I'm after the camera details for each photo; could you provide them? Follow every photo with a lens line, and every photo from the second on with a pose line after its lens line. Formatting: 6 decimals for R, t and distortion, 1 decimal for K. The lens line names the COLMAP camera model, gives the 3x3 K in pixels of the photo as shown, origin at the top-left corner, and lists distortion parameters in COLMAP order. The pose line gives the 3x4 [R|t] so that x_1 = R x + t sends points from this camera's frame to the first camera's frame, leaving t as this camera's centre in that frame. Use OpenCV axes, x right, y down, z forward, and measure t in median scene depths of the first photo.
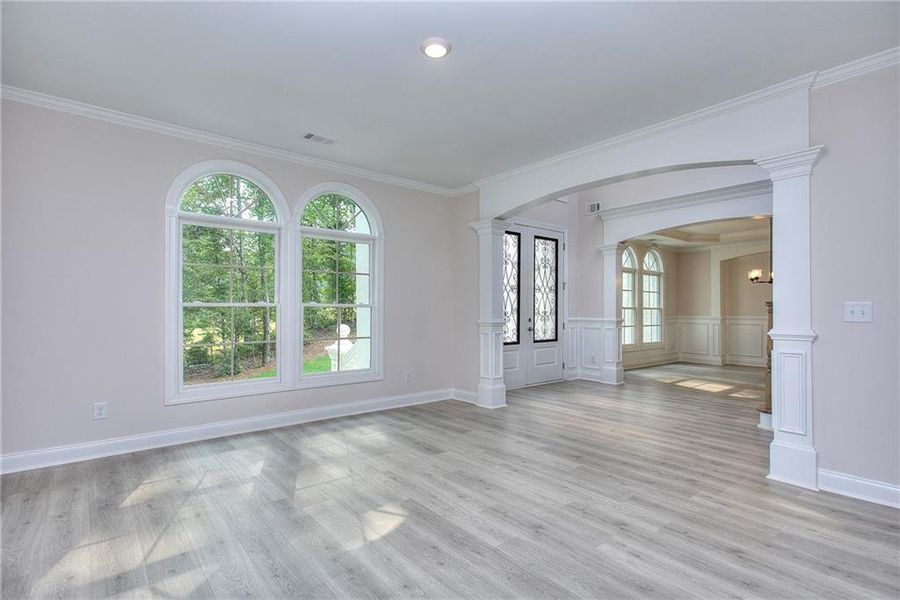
lens RADIAL K [[466.2, 0, 448.1], [0, 466.2, 291.1], [0, 0, 1]] dist [0.015516, 0.000514]
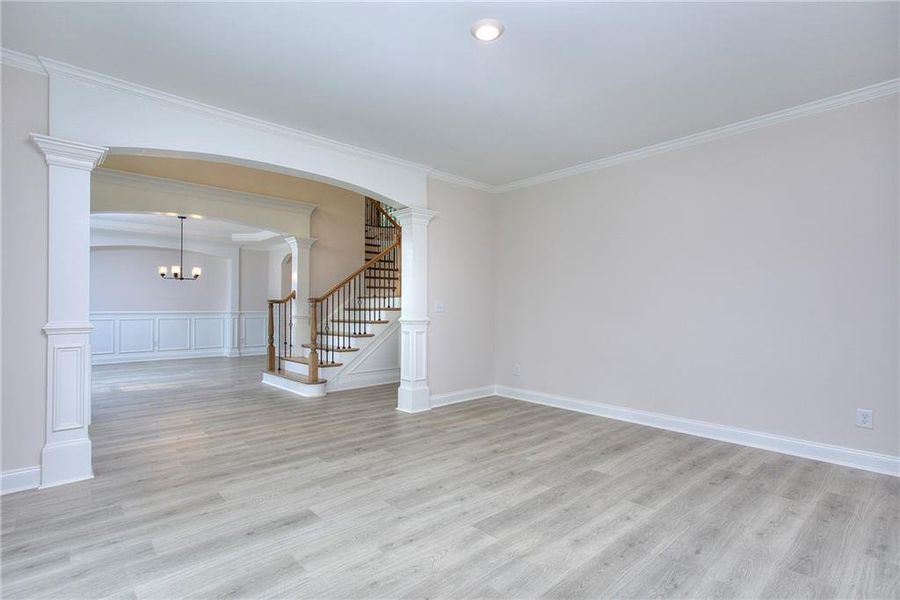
lens RADIAL K [[436.2, 0, 454.2], [0, 436.2, 303.5], [0, 0, 1]] dist [0.011037, 0.000951]
pose [[-0.074929, 0.003765, 0.997182, -0.799621], [-0.043375, 0.999034, -0.007031, 0.036656], [-0.996245, -0.043780, -0.074694, 1.004048]]
